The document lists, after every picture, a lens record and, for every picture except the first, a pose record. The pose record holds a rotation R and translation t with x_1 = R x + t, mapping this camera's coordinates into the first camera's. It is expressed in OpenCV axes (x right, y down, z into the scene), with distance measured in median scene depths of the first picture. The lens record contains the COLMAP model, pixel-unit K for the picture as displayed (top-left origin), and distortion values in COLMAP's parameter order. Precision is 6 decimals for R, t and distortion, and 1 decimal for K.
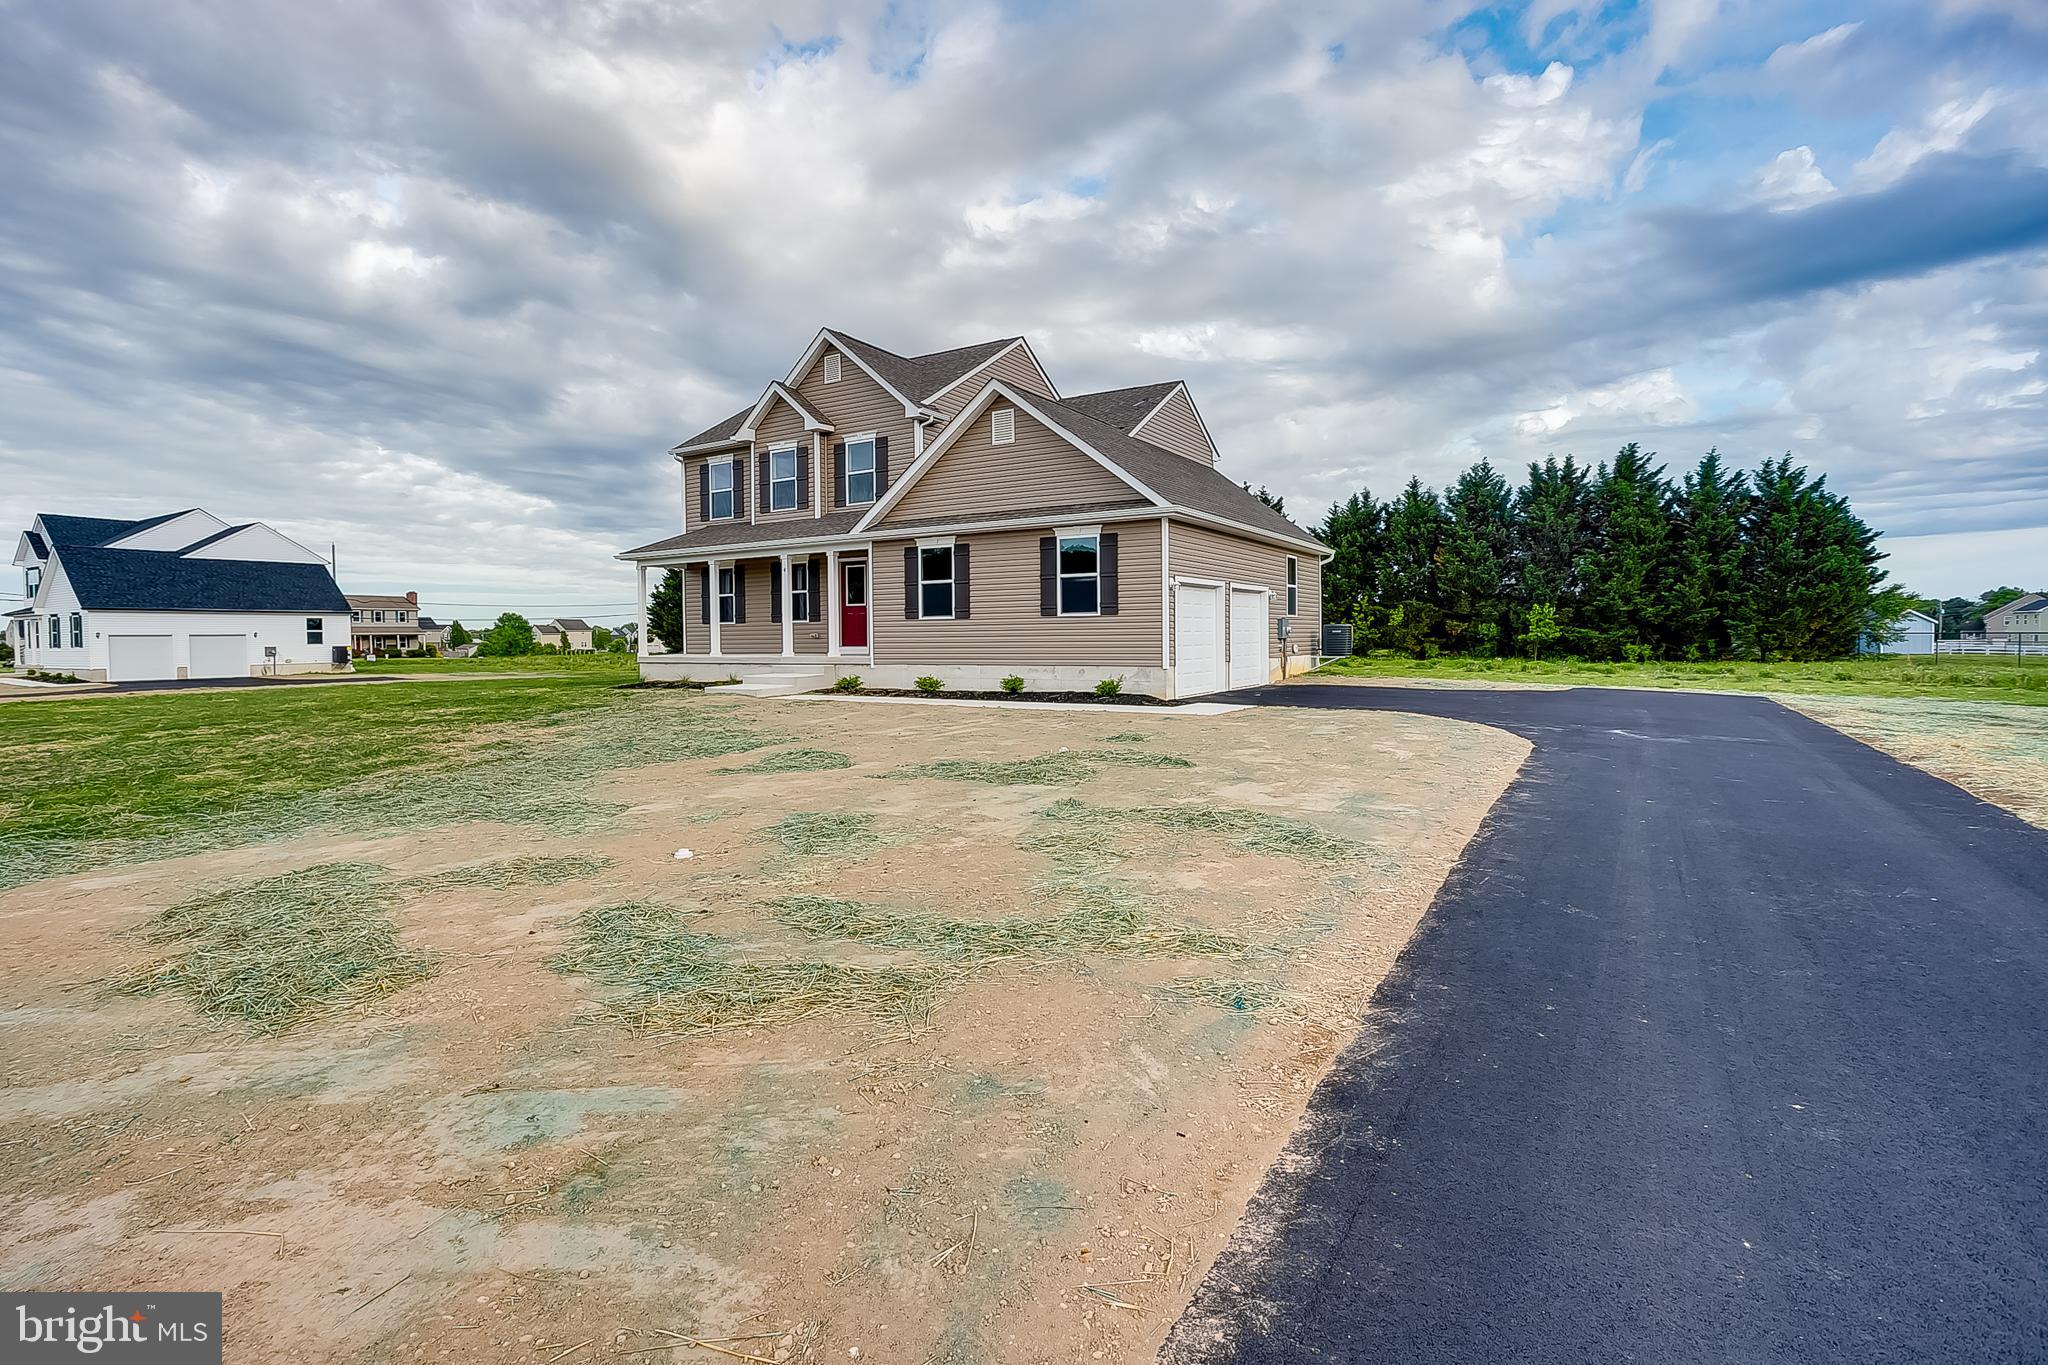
lens RADIAL K [[894.9, 0, 1017.9], [0, 894.9, 648.9], [0, 0, 1]] dist [0.004768, 0.000098]
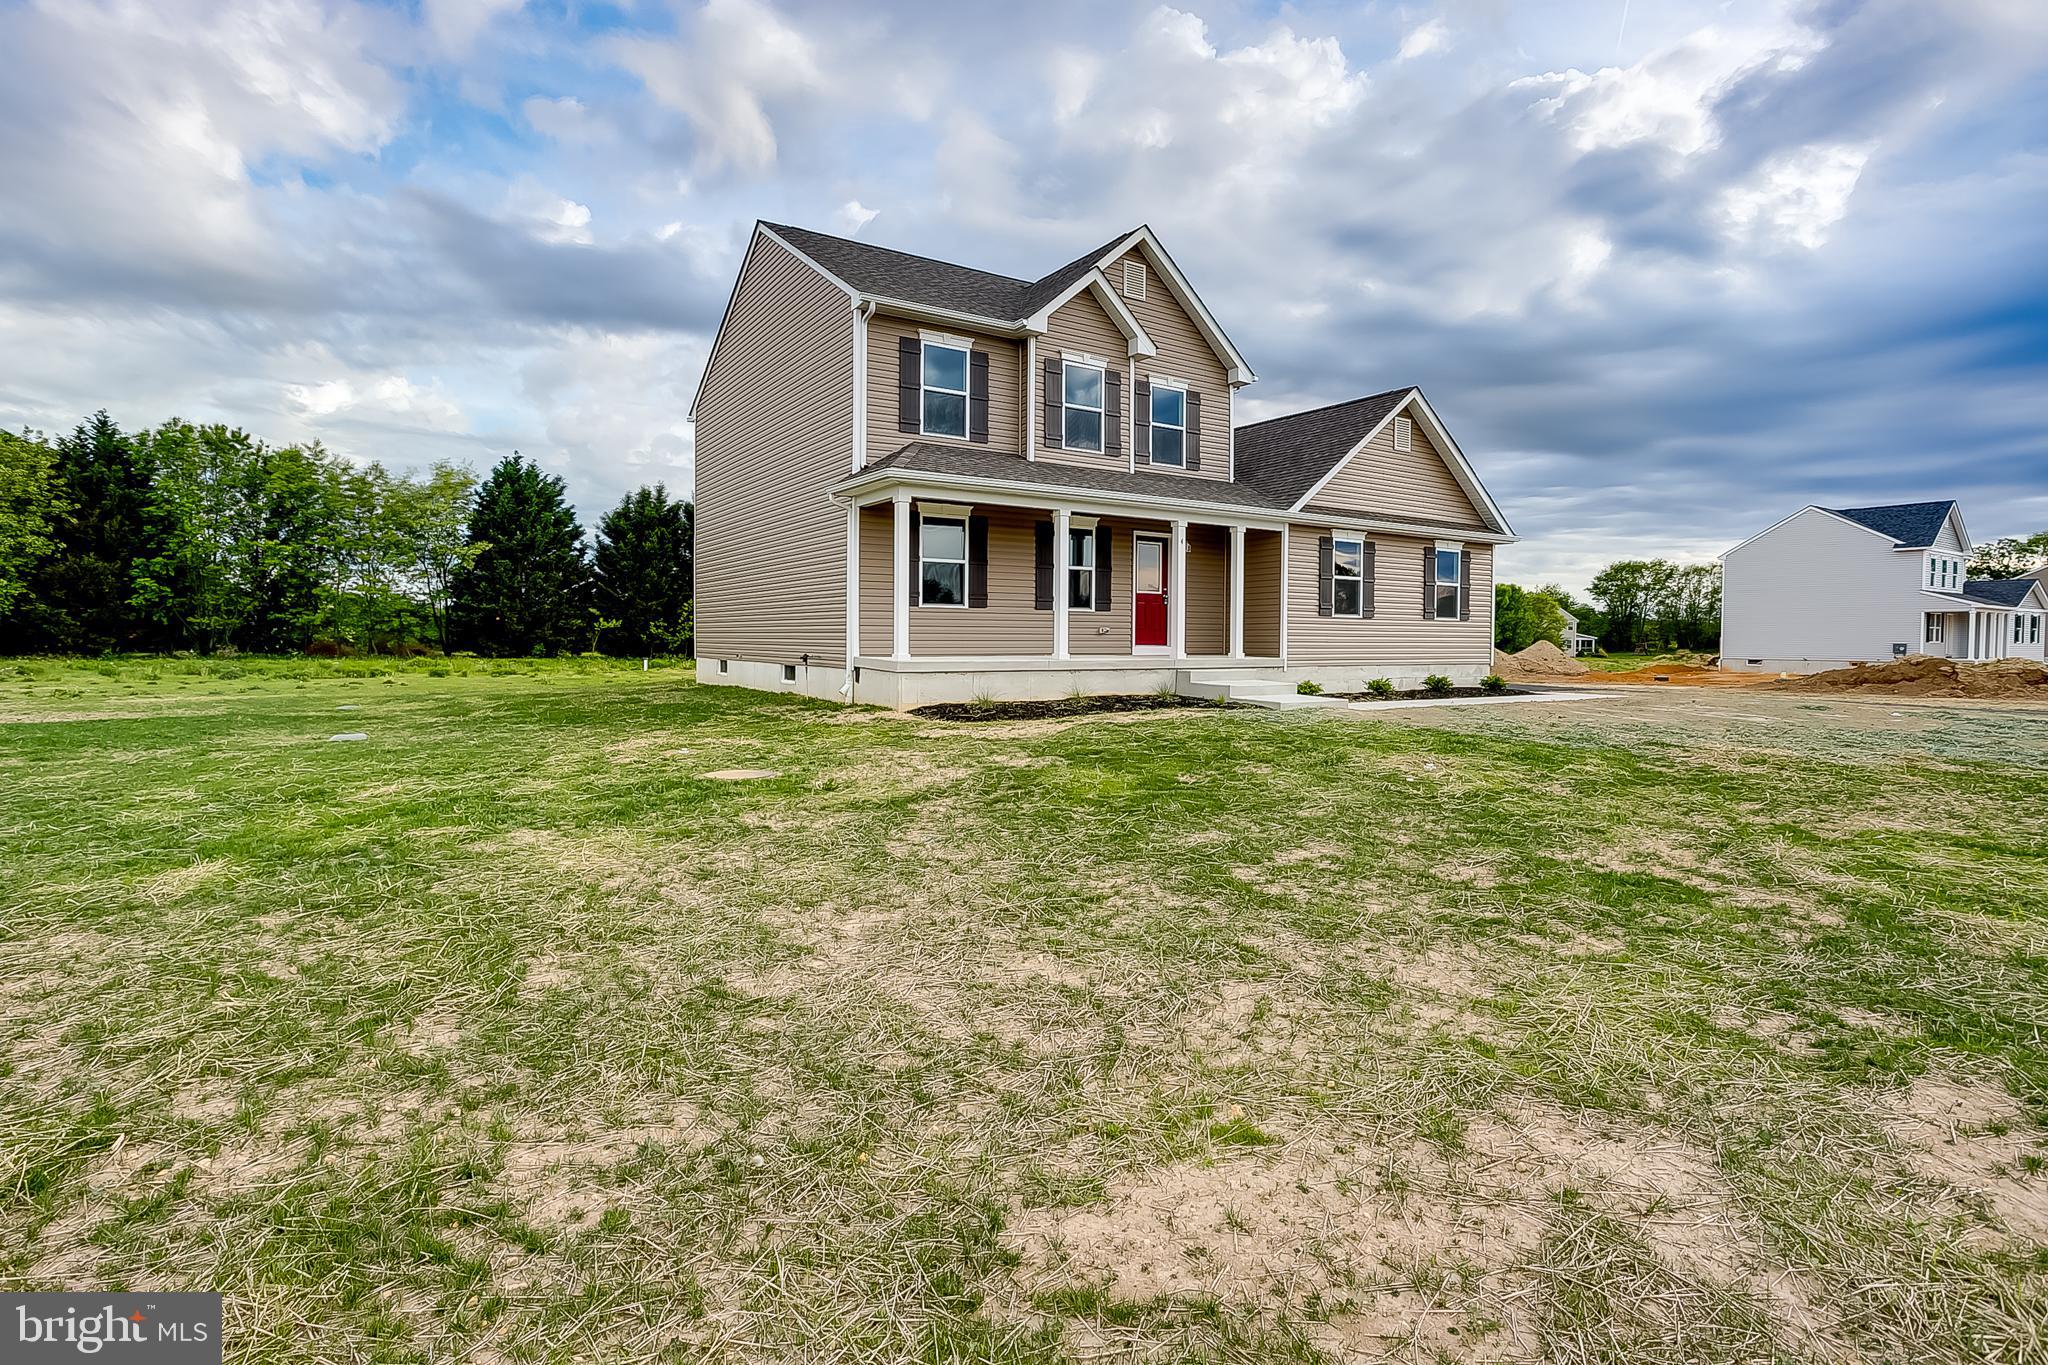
lens RADIAL K [[1054.8, 0, 1012.6], [0, 1054.8, 666.4], [0, 0, 1]] dist [-0.021093, 0.005683]
pose [[0.439213, -0.000059, 0.898383, -1.081618], [0.007593, 0.999965, -0.003647, 0.017310], [-0.898351, 0.008423, 0.439198, 0.725509]]
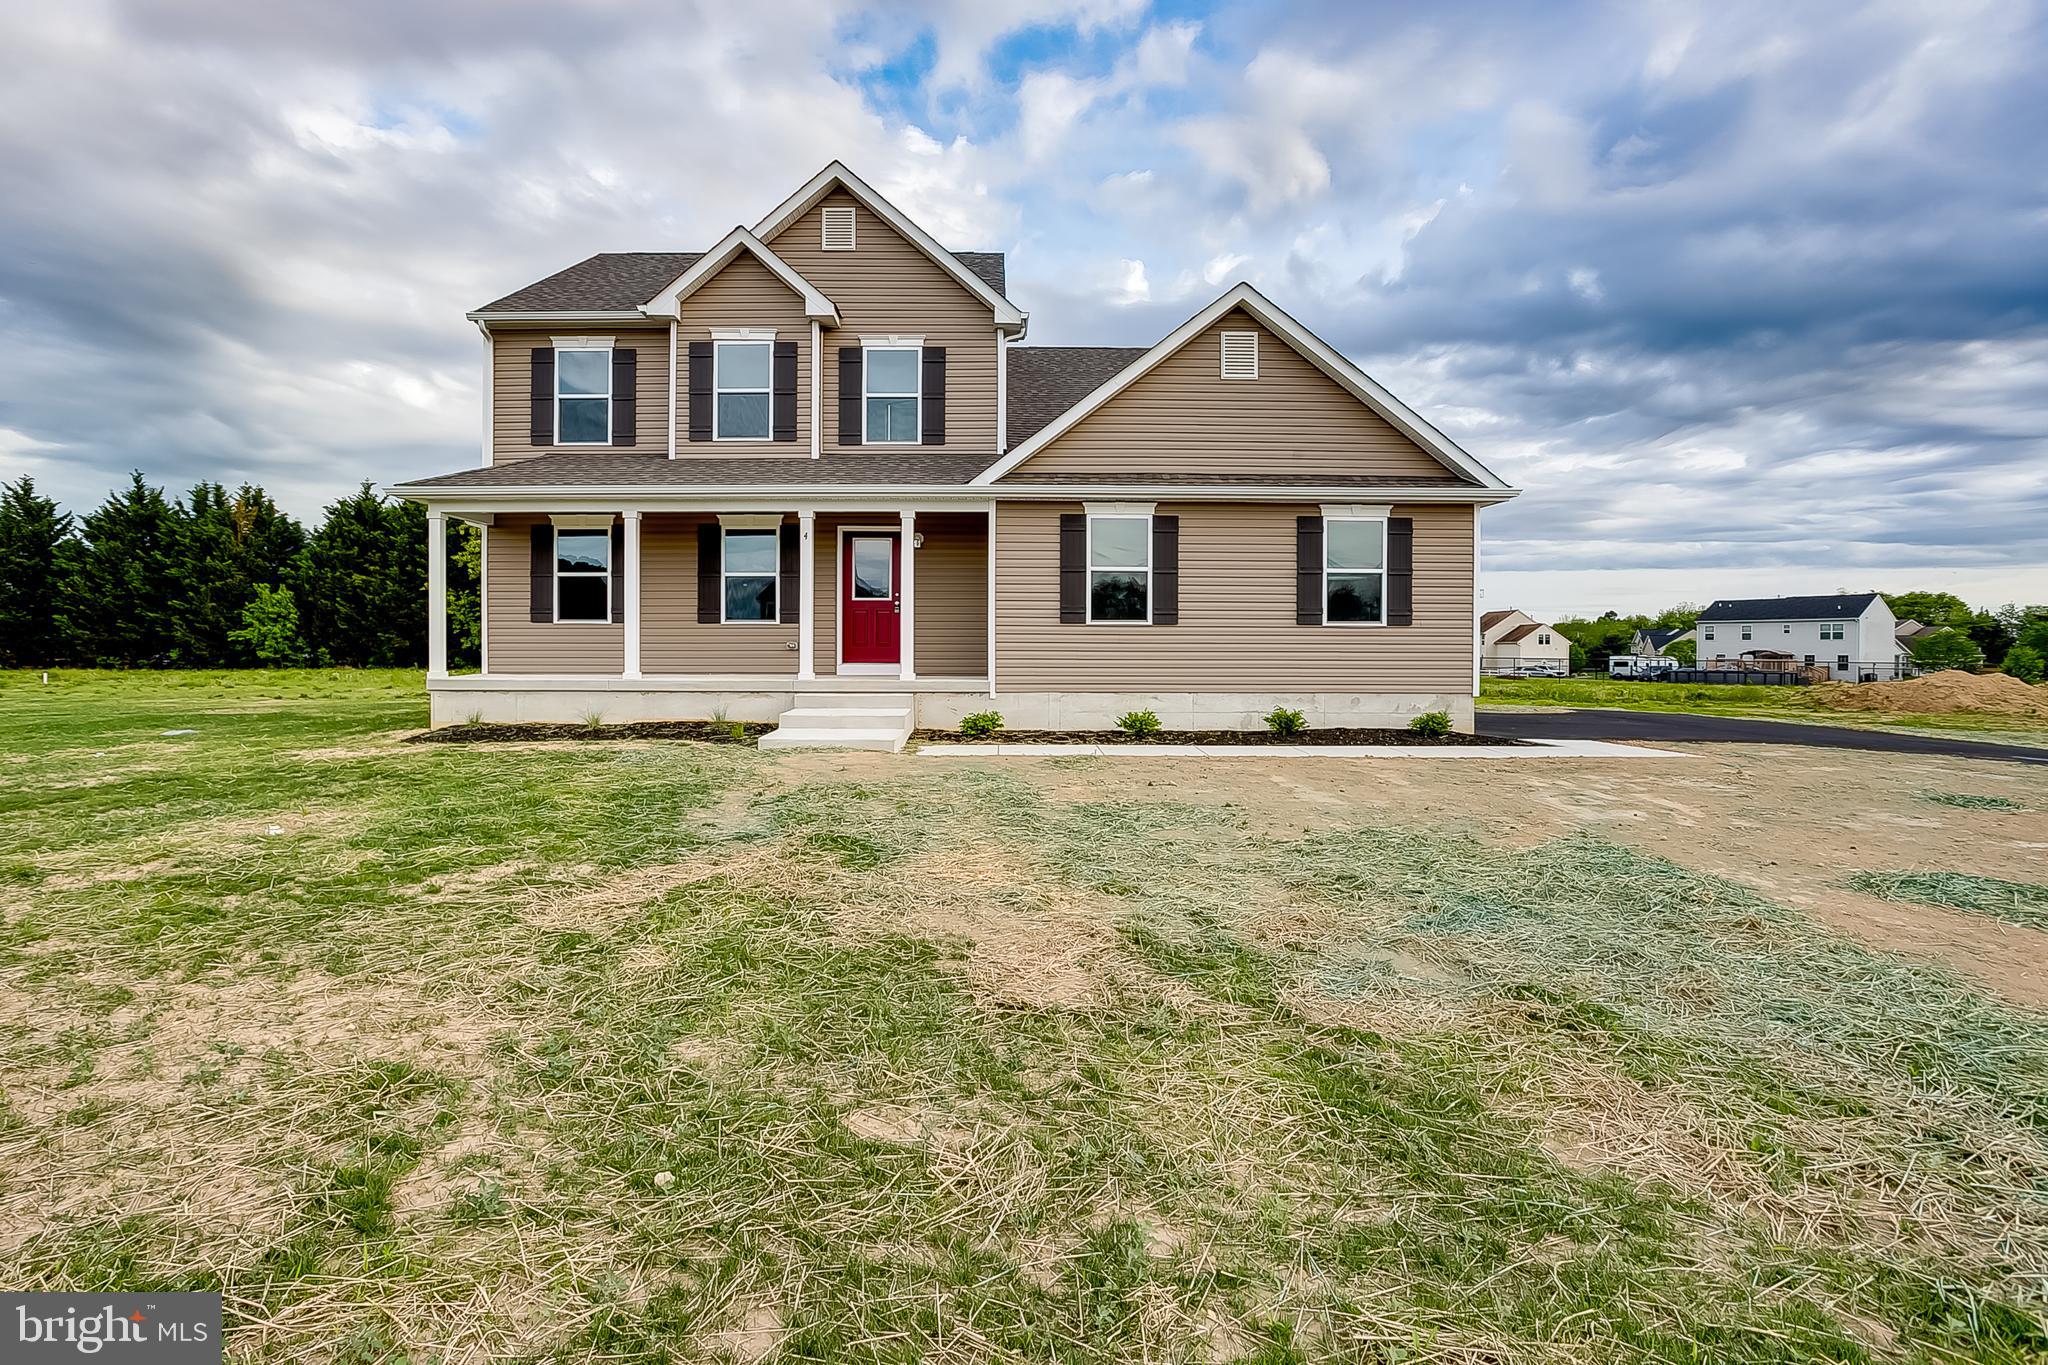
lens RADIAL K [[1004.9, 0, 918.5], [0, 1004.9, 674.4], [0, 0, 1]] dist [-0.038914, 0.015515]
pose [[0.872697, 0.015921, 0.488002, -0.513803], [-0.010167, 0.999844, -0.014438, 0.014310], [-0.488156, 0.007639, 0.872723, 0.365272]]
